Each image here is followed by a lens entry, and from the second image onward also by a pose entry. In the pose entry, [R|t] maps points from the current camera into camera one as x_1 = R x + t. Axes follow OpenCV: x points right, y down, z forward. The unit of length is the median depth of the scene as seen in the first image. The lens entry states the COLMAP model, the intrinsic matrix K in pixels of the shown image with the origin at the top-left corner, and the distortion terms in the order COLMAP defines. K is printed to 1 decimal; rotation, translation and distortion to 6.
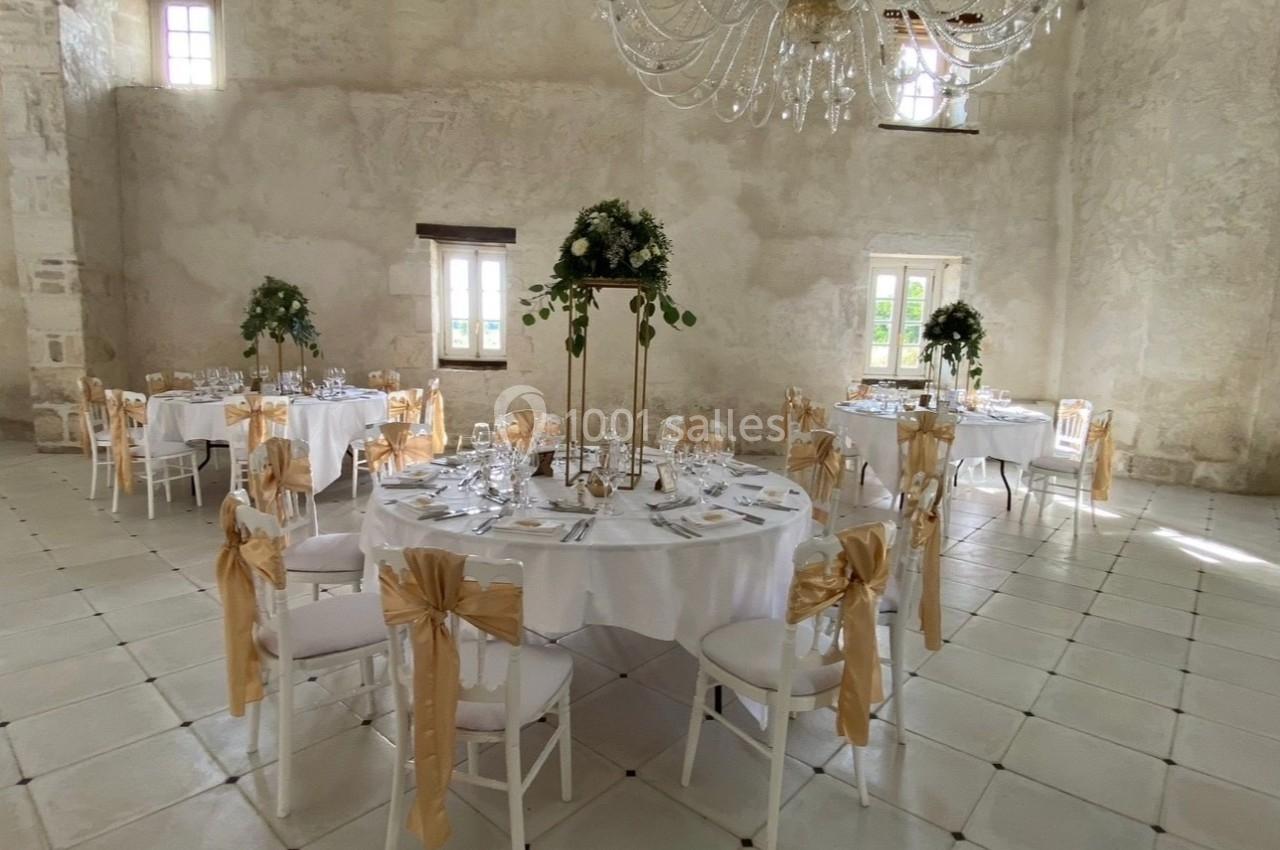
lens RADIAL K [[664.7, 0, 640.0], [0, 664.7, 425.0], [0, 0, 1]] dist [0.038068, -0.038054]
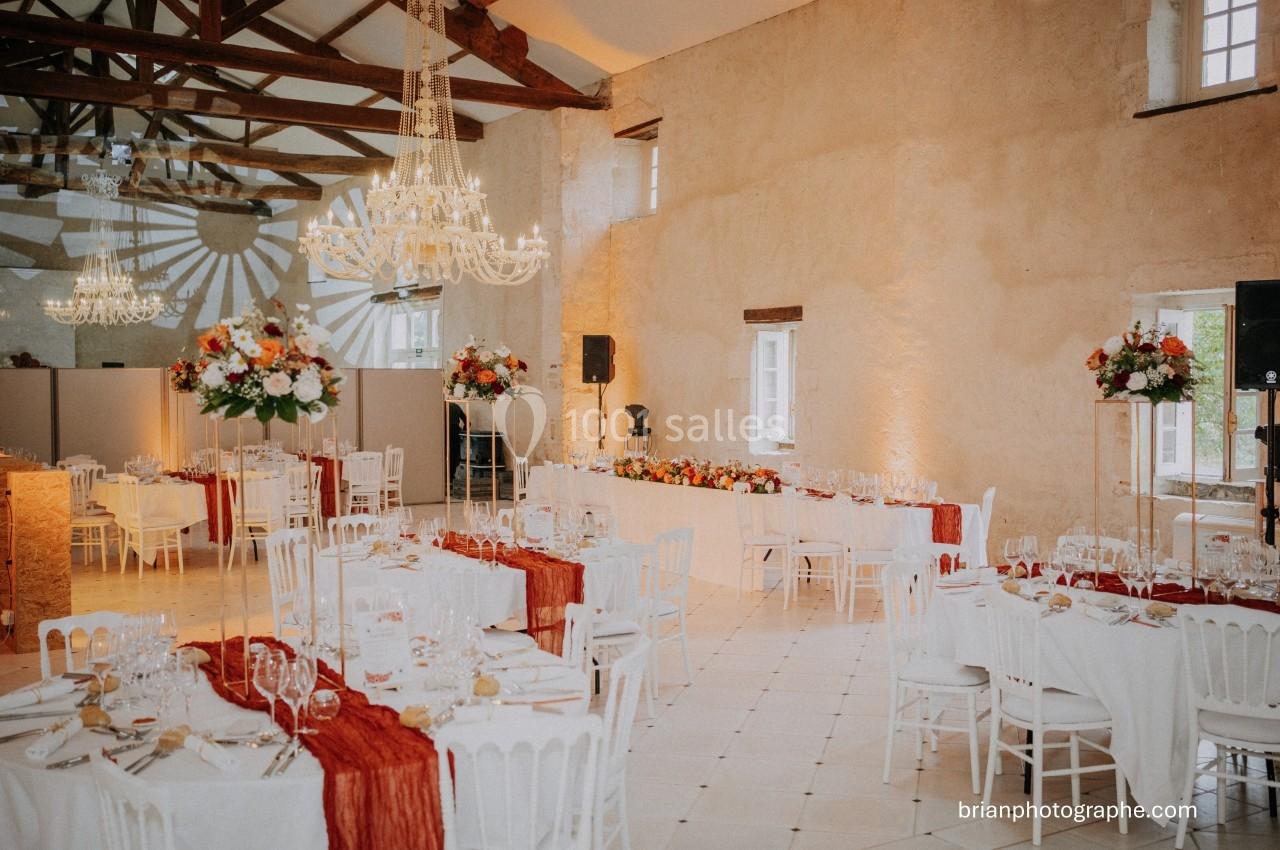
lens RADIAL K [[1293.1, 0, 671.3], [0, 1293.1, 402.2], [0, 0, 1]] dist [0.029475, -0.172892]
pose [[0.476666, -0.015343, -0.878950, 1.360819], [-0.112198, 0.990609, -0.078138, 0.004624], [0.871895, 0.135862, 0.470468, -0.005828]]
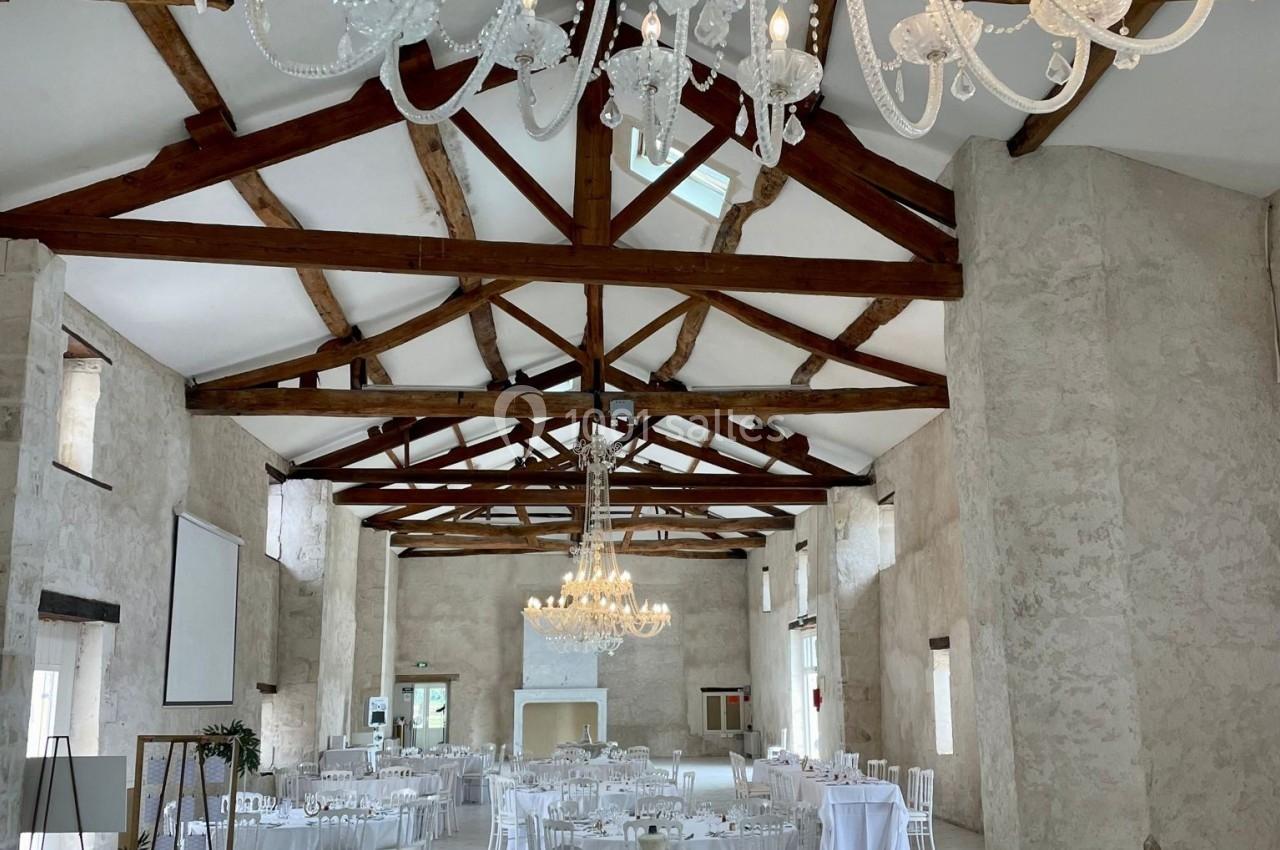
lens RADIAL K [[1293.1, 0, 671.3], [0, 1293.1, 402.2], [0, 0, 1]] dist [0.029475, -0.172892]
pose [[0.003154, -0.244131, -0.969737, 2.327607], [-0.131509, 0.961218, -0.242414, -0.058928], [0.991310, 0.128294, -0.029074, 0.504225]]
